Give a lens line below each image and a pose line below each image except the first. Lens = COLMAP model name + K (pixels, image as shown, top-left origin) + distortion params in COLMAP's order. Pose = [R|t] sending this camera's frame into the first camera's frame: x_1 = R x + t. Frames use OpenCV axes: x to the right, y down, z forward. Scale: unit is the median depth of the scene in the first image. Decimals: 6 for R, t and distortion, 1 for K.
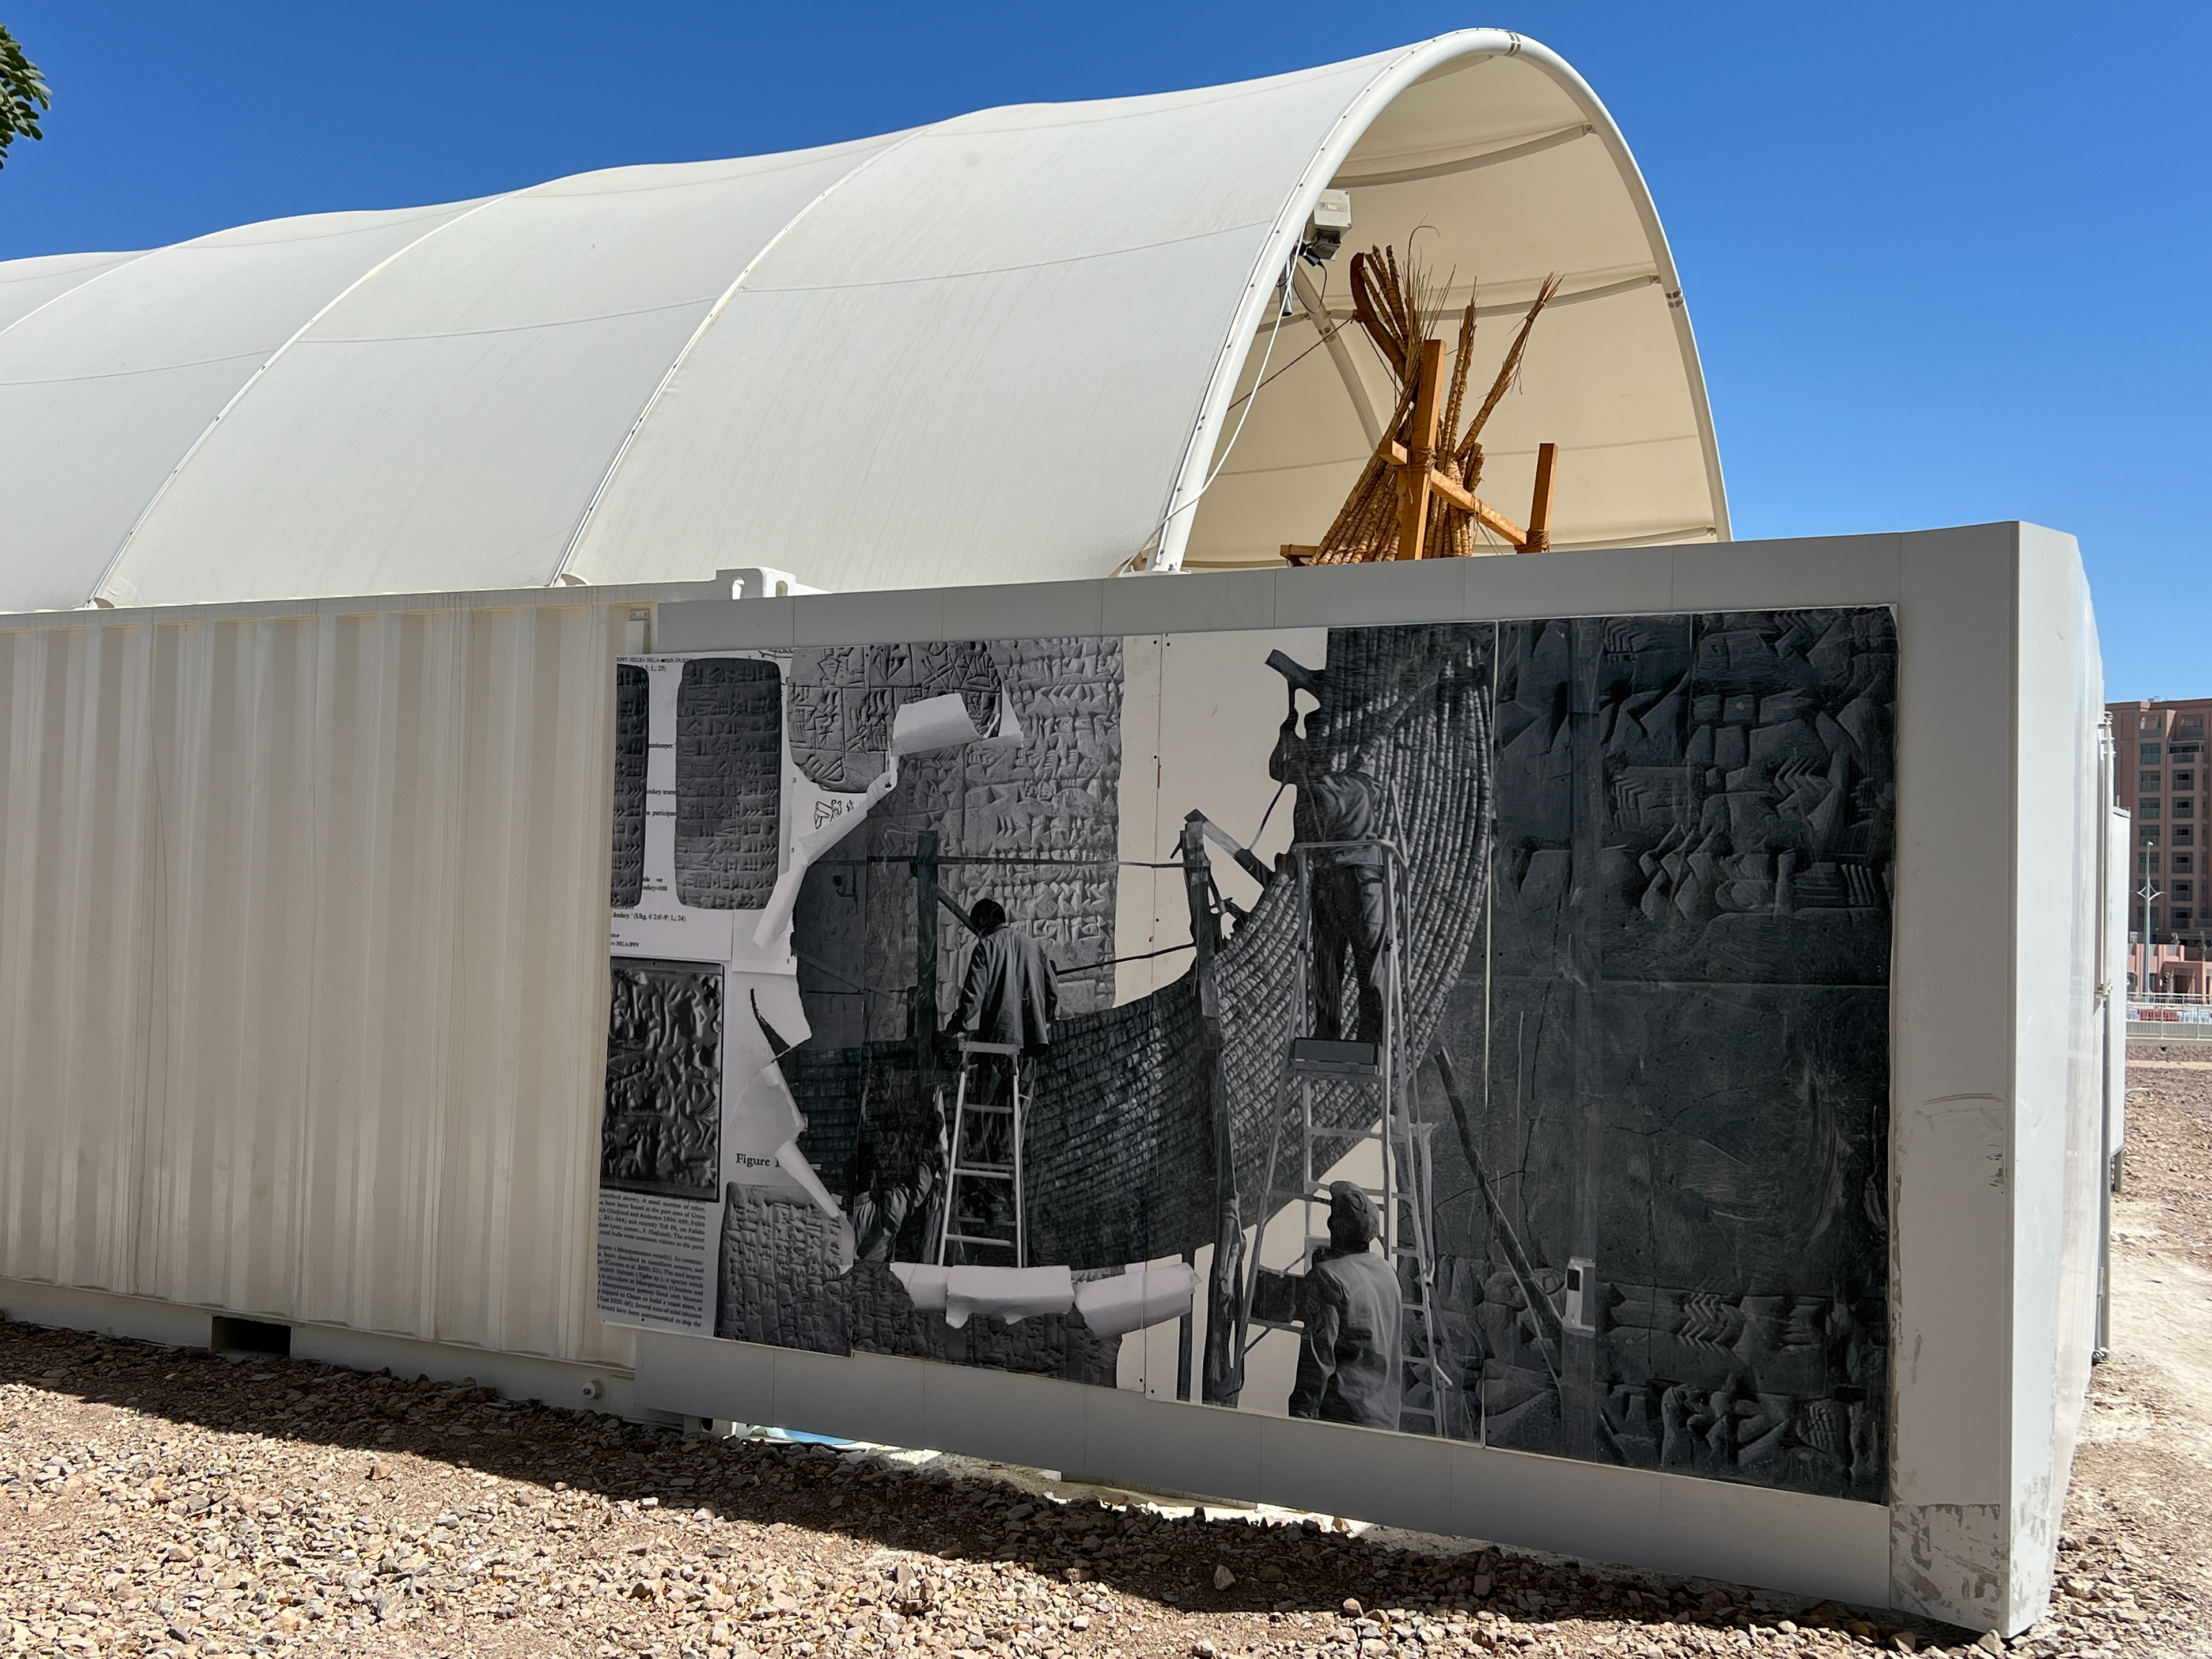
lens RADIAL K [[2150.8, 0, 1102.4], [0, 2150.8, 824.7], [0, 0, 1]] dist [0.055482, 0.000000]
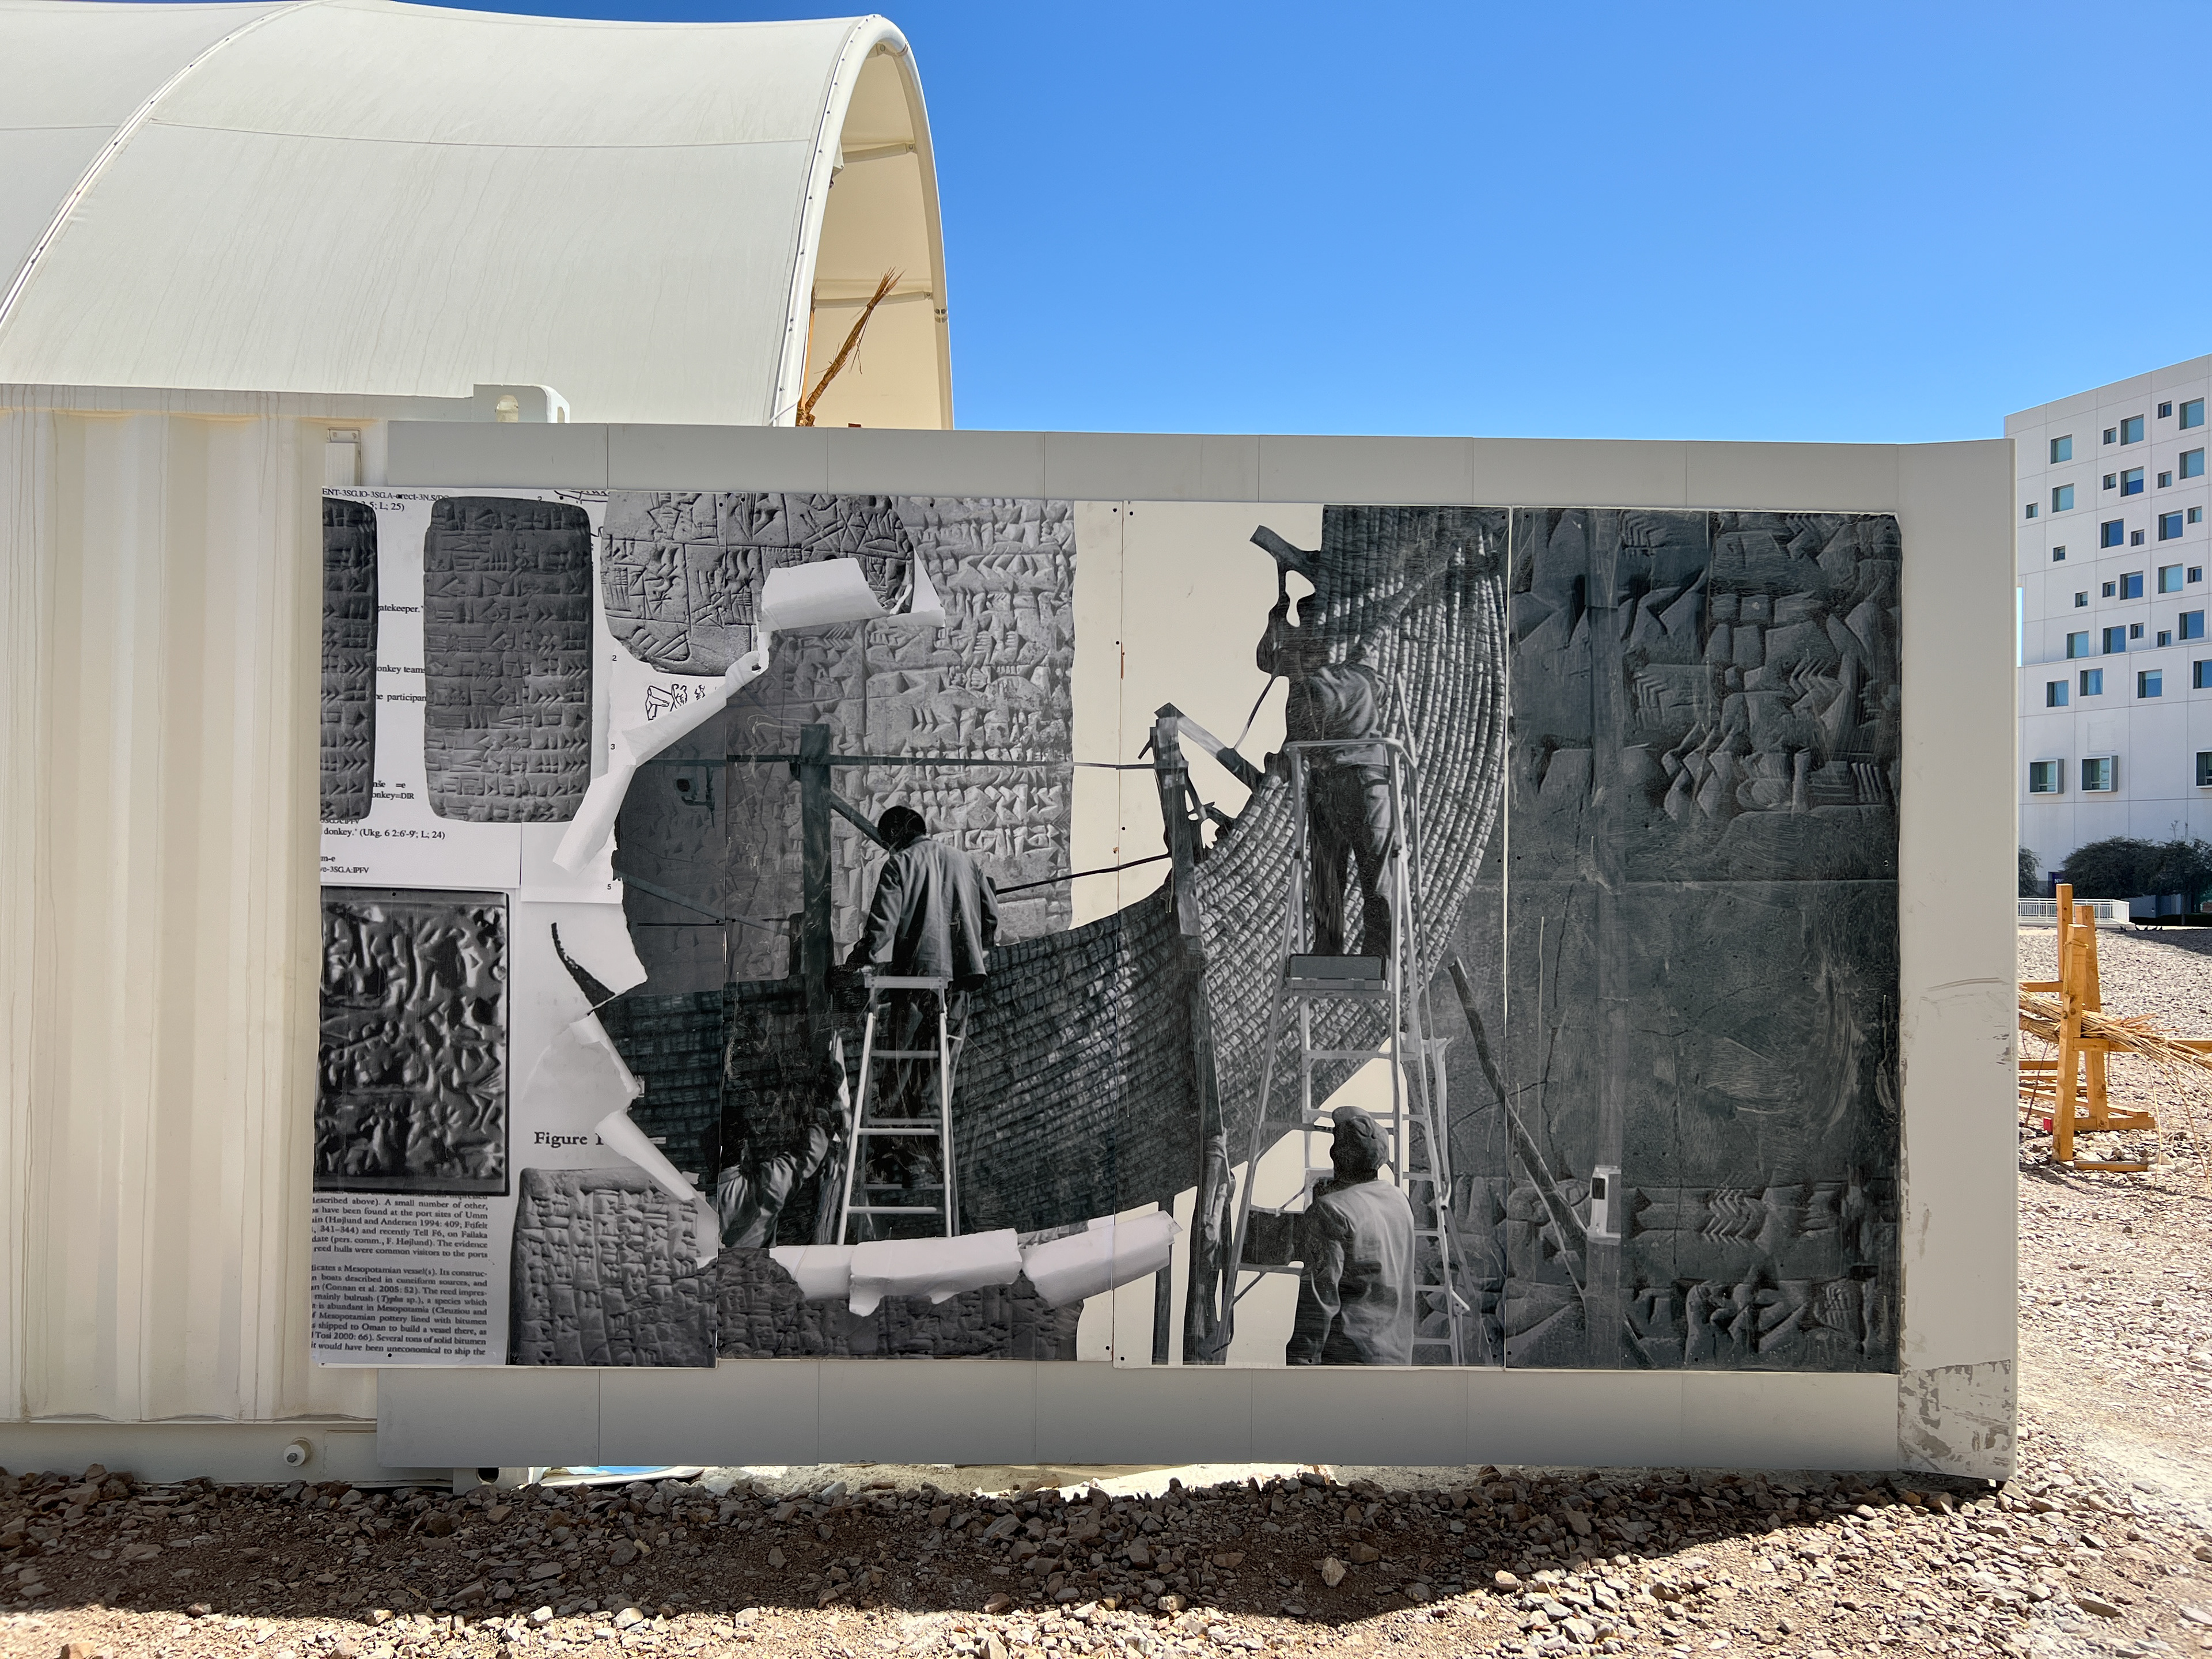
lens RADIAL K [[1684.7, 0, 1122.3], [0, 1684.7, 841.5], [0, 0, 1]] dist [0.043562, -0.024909]
pose [[0.879554, -0.013640, 0.475604, -0.306589], [-0.007262, 0.999088, 0.042084, 0.021181], [-0.475744, -0.040470, 0.878652, 0.400925]]
